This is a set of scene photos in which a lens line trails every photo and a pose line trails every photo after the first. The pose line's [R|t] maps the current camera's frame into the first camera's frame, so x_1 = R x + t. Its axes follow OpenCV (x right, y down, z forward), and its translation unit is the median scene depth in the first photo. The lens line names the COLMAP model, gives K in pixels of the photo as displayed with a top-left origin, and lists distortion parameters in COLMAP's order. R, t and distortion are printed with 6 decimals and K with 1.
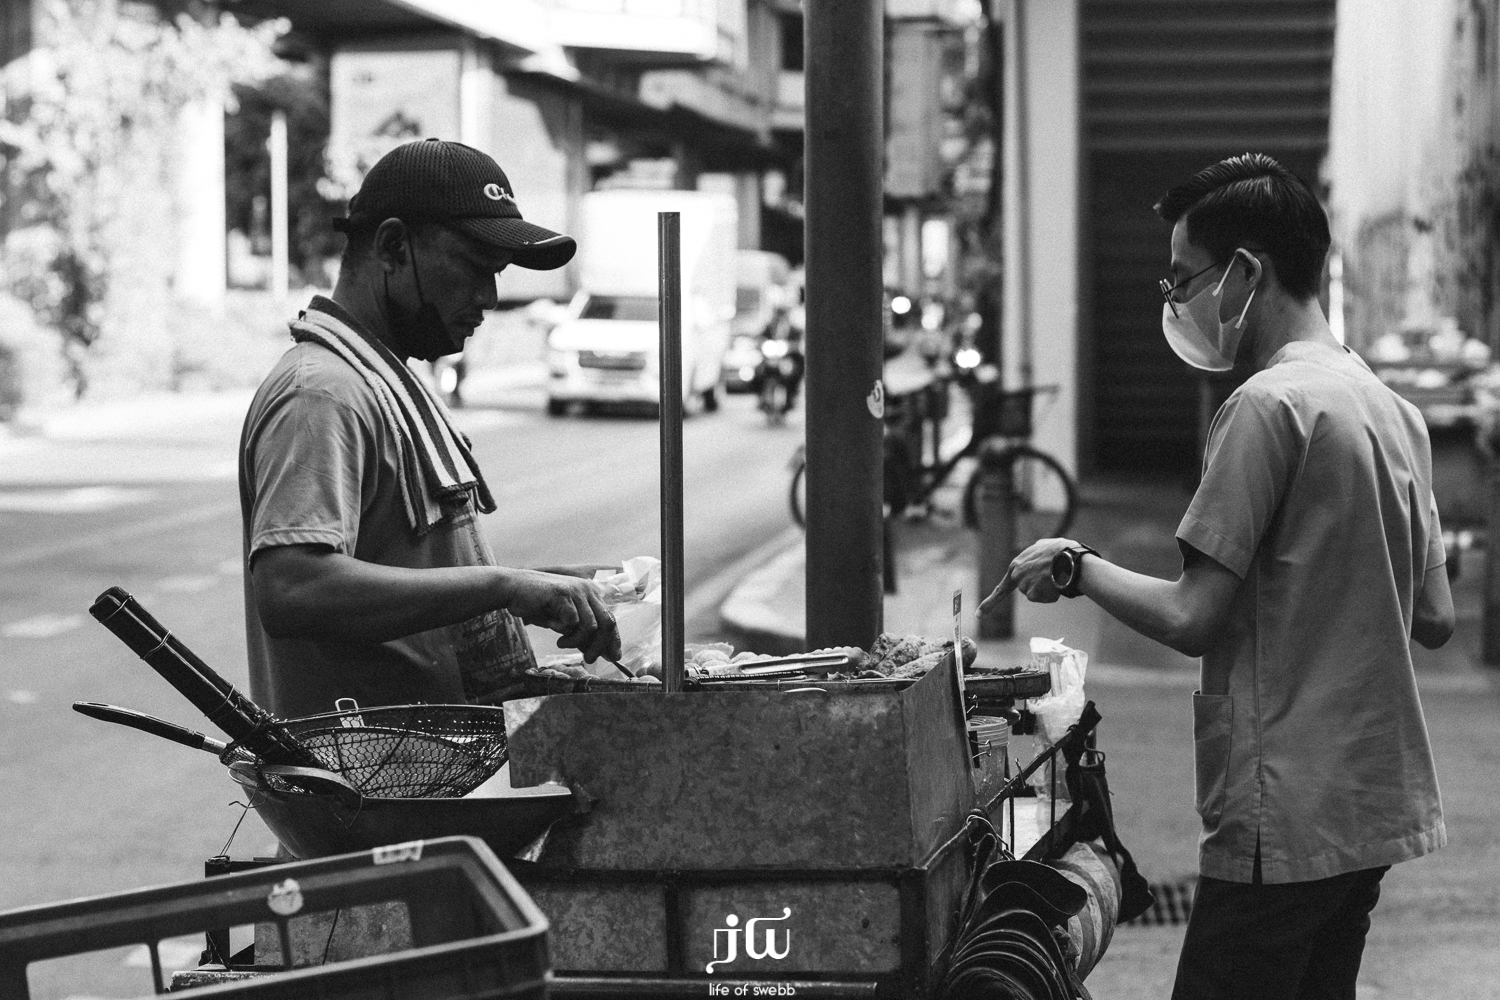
lens RADIAL K [[3536.6, 0, 750.2], [0, 3536.6, 499.7], [0, 0, 1]] dist [0.132931, 0.000000]
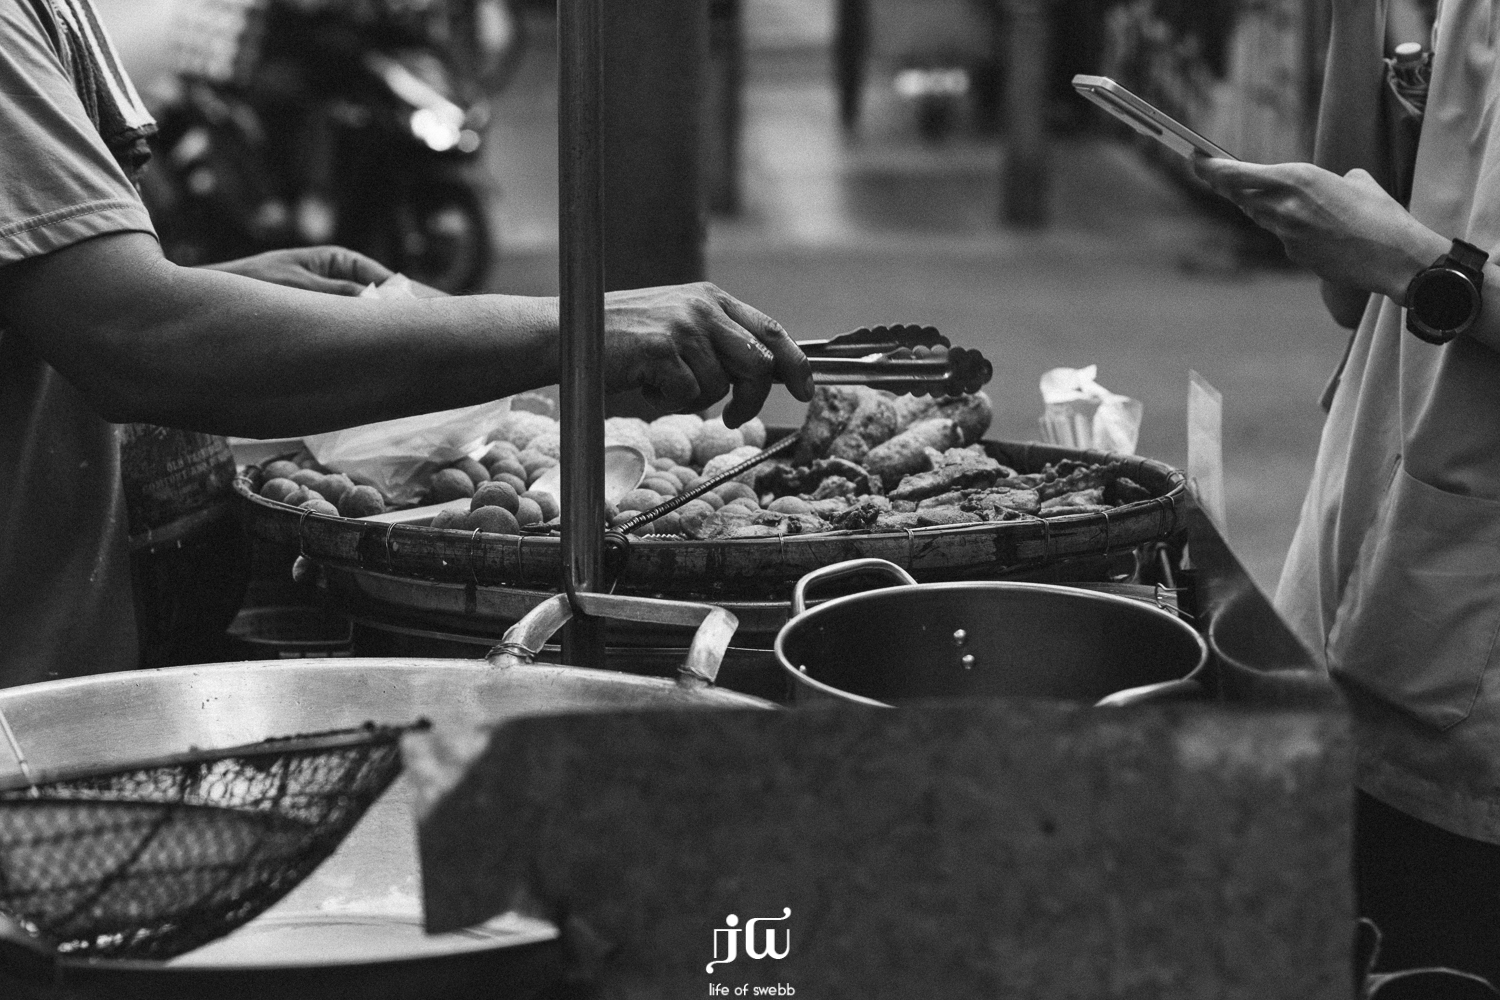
lens RADIAL K [[3536.6, 0, 749.5], [0, 3536.6, 499.4], [0, 0, 1]] dist [0.132931, 0.000000]
pose [[0.986622, -0.020661, 0.161711, -0.096705], [-0.000298, 0.991706, 0.128527, -0.025055], [-0.163025, -0.126856, 0.978433, 0.585363]]
